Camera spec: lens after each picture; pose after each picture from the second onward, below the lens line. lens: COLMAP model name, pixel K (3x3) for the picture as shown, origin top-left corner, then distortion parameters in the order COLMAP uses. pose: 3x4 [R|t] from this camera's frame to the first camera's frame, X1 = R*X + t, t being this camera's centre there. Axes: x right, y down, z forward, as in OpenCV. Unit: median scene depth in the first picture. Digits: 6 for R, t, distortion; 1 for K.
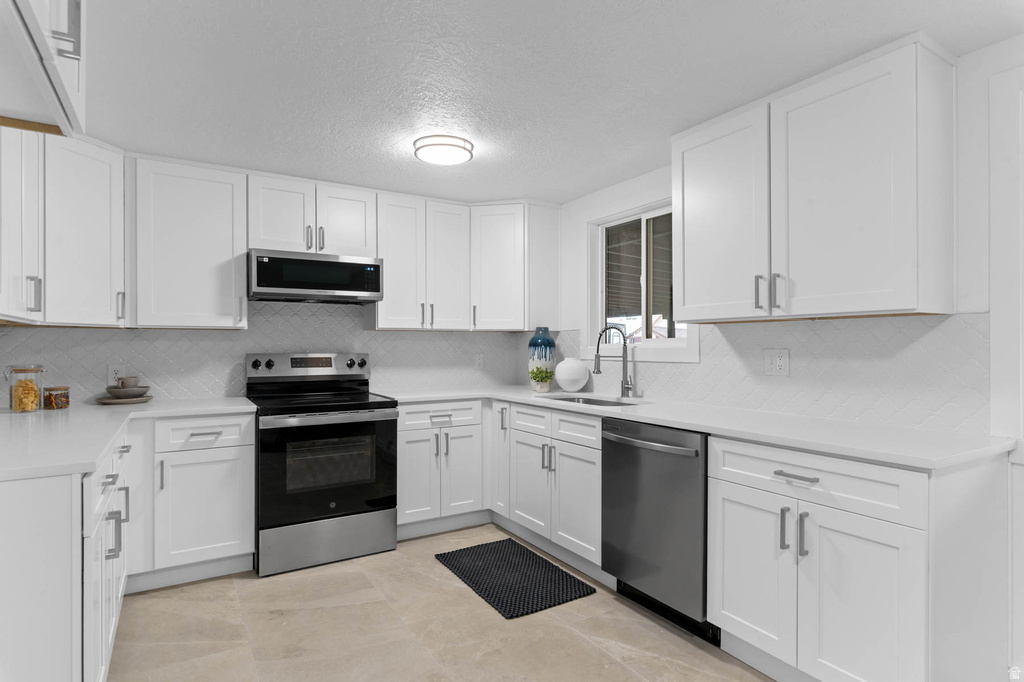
lens RADIAL K [[540.3, 0, 534.0], [0, 540.3, 349.3], [0, 0, 1]] dist [-0.000120, -0.000109]
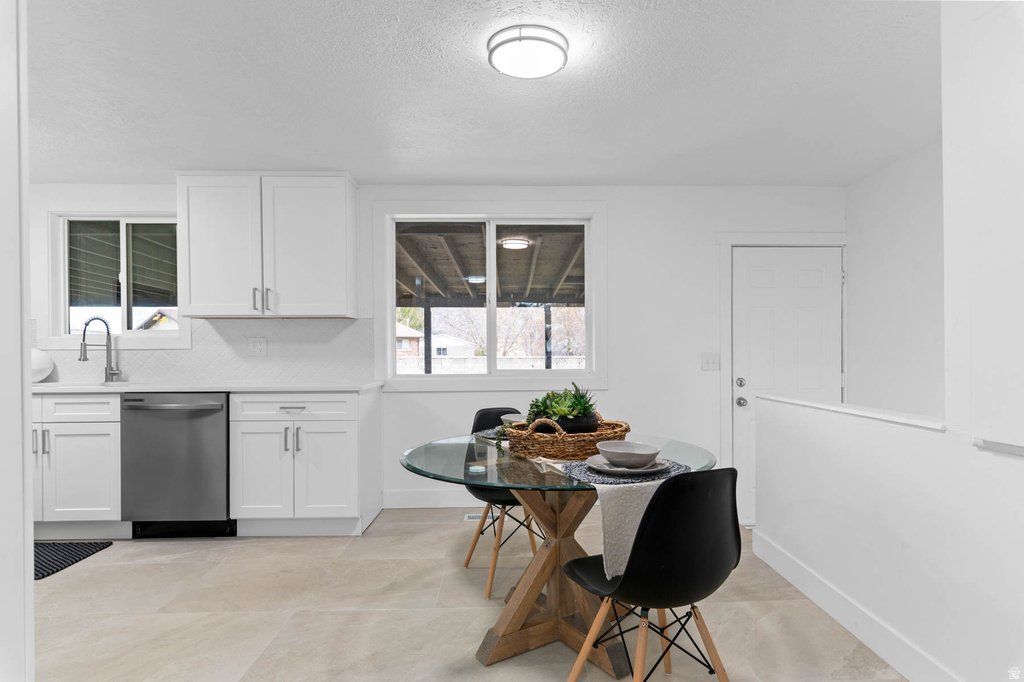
lens RADIAL K [[540.3, 0, 511.7], [0, 540.3, 342.3], [0, 0, 1]] dist [-0.000120, -0.000109]
pose [[0.530185, 0.003867, 0.847873, -0.385475], [0.007626, 0.999927, -0.009329, 0.028015], [-0.847848, 0.011412, 0.530117, -0.327612]]
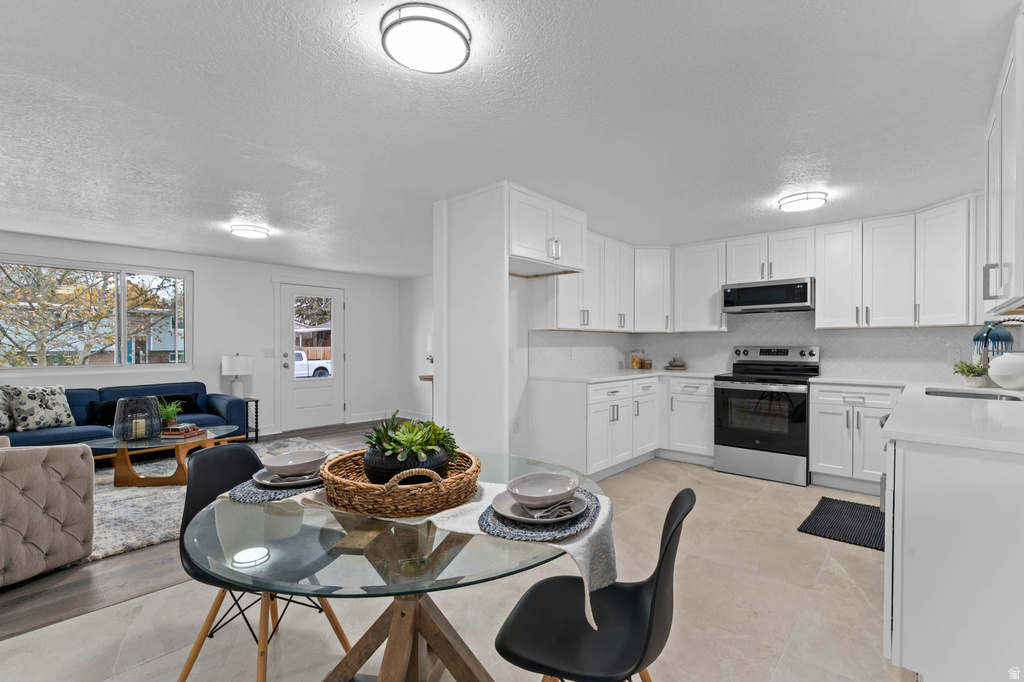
lens RADIAL K [[469.9, 0, 509.9], [0, 469.9, 341.7], [0, 0, 1]] dist [-0.000537, -0.000021]
pose [[0.257182, -0.002351, -0.966360, 0.785225], [-0.002243, 0.999993, -0.003030, 0.001234], [0.966360, 0.002947, 0.257175, -0.053031]]
